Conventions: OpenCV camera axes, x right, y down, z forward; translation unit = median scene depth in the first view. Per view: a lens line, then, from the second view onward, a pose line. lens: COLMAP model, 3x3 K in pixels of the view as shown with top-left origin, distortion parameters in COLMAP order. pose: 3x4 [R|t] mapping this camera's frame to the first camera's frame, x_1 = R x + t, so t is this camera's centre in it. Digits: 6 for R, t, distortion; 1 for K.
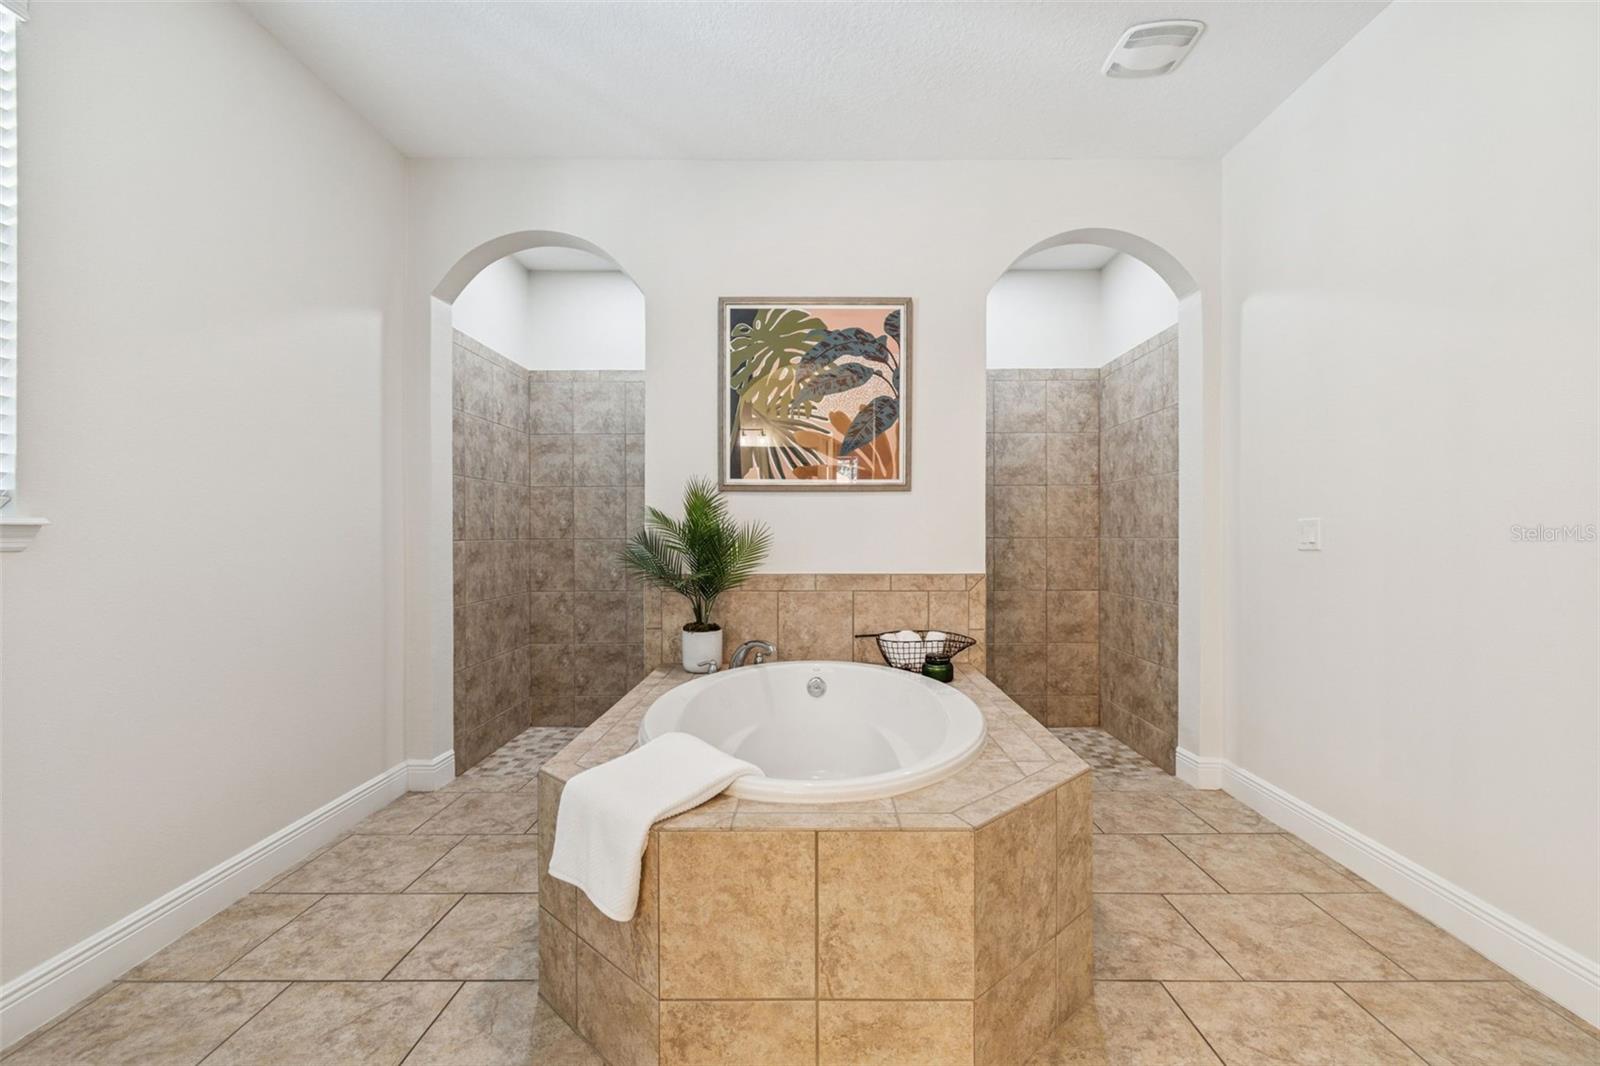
lens RADIAL K [[723.7, 0, 807.6], [0, 723.7, 537.3], [0, 0, 1]] dist [0.002164, -0.000110]
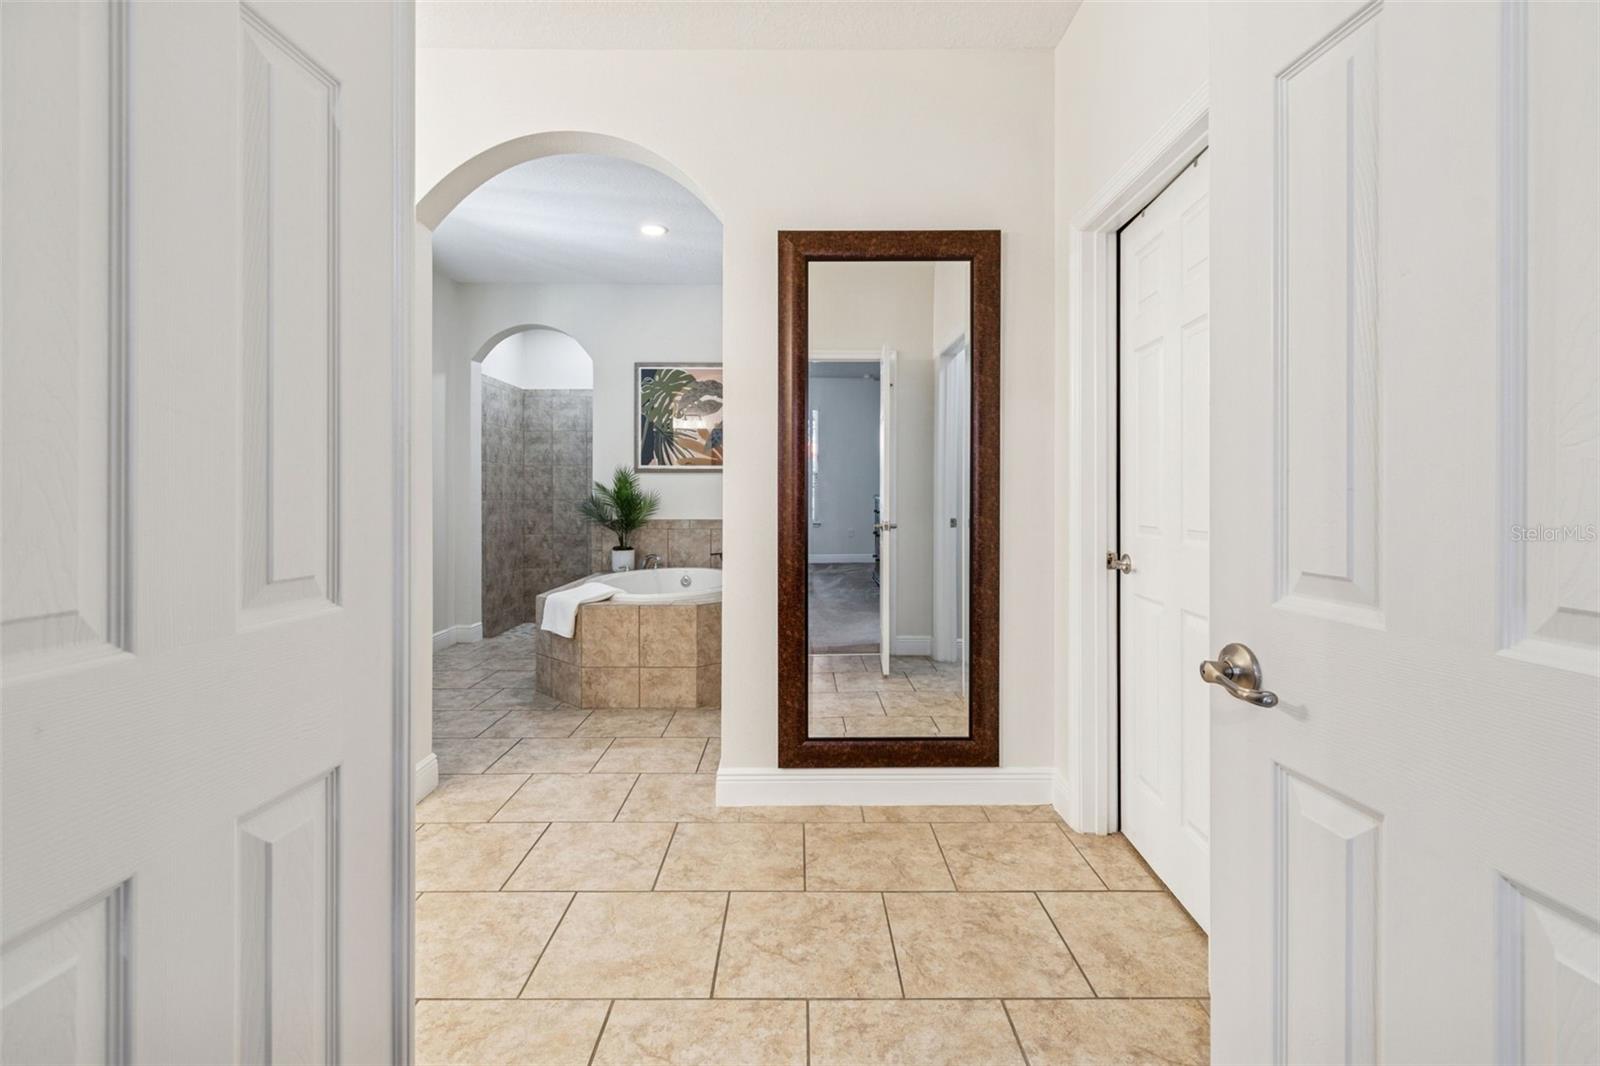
lens RADIAL K [[723.7, 0, 793.9], [0, 723.7, 495.0], [0, 0, 1]] dist [0.002164, -0.000110]
pose [[0.999981, 0.000778, 0.006105, 0.255103], [-0.000748, 0.999988, -0.004914, -0.000249], [-0.006109, 0.004909, 0.999969, -0.766540]]
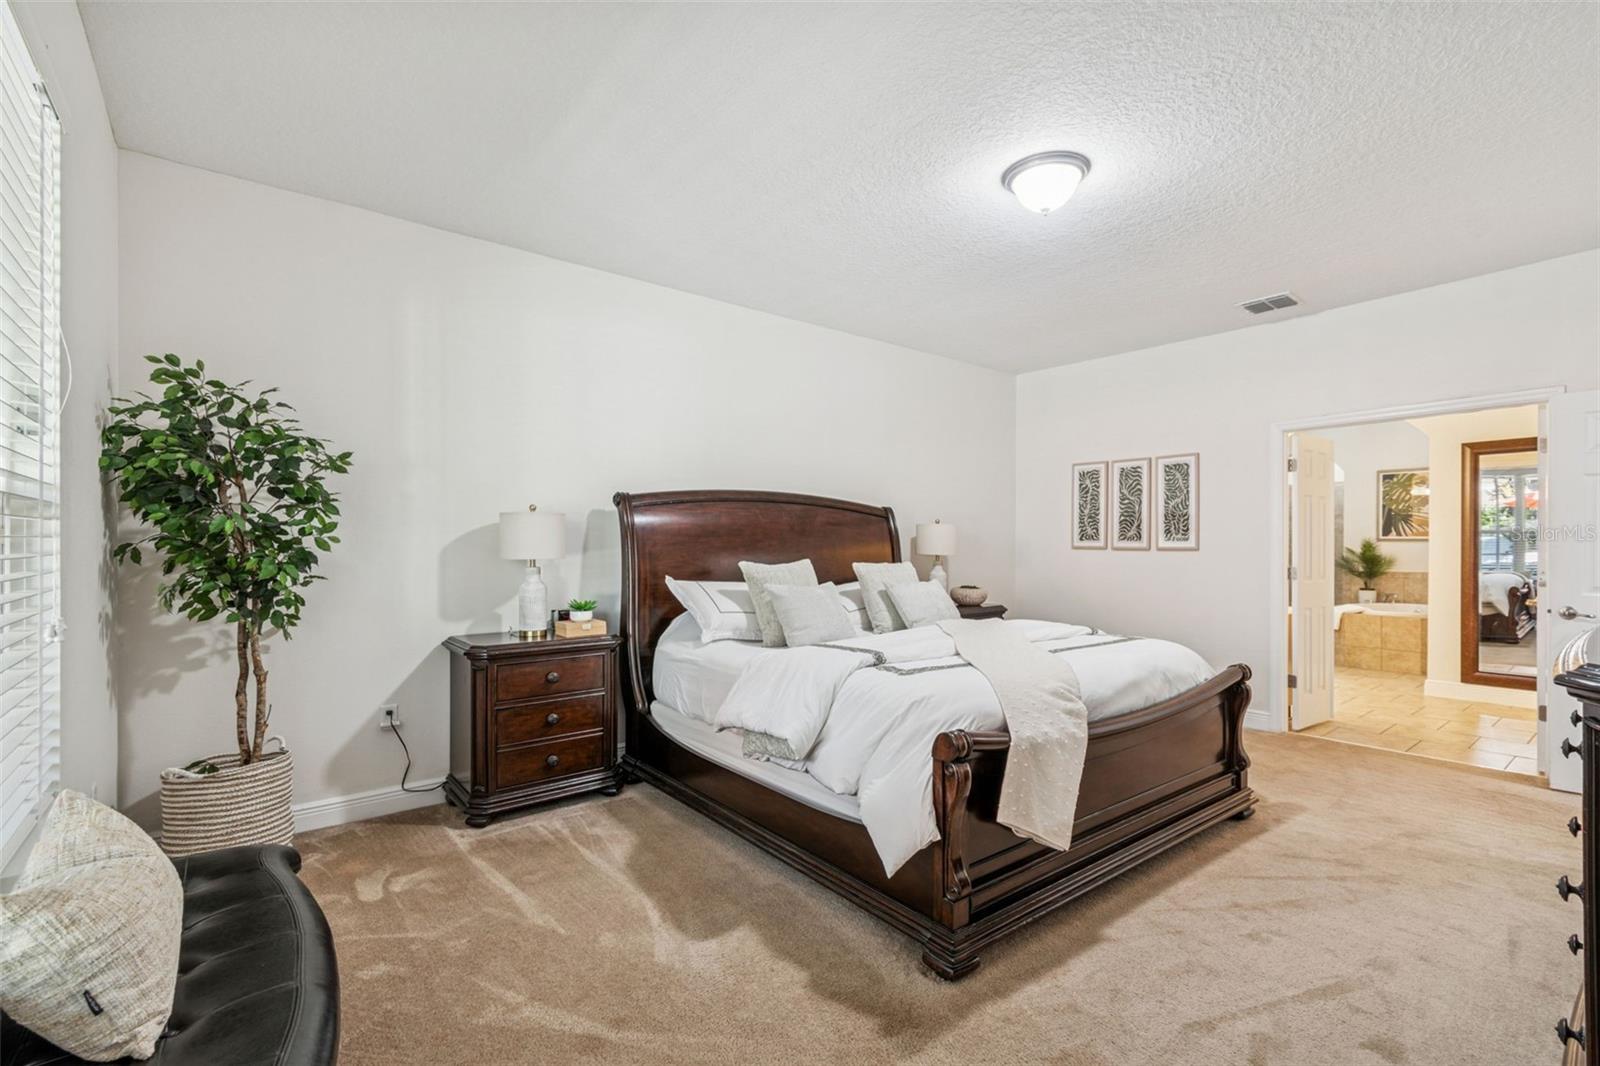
lens RADIAL K [[723.7, 0, 799.1], [0, 723.7, 542.6], [0, 0, 1]] dist [0.002164, -0.000110]
pose [[0.640268, 0.001950, -0.768149, 0.587688], [-0.005155, 0.999985, -0.001757, -0.041878], [0.768134, 0.005085, 0.640269, -2.449577]]
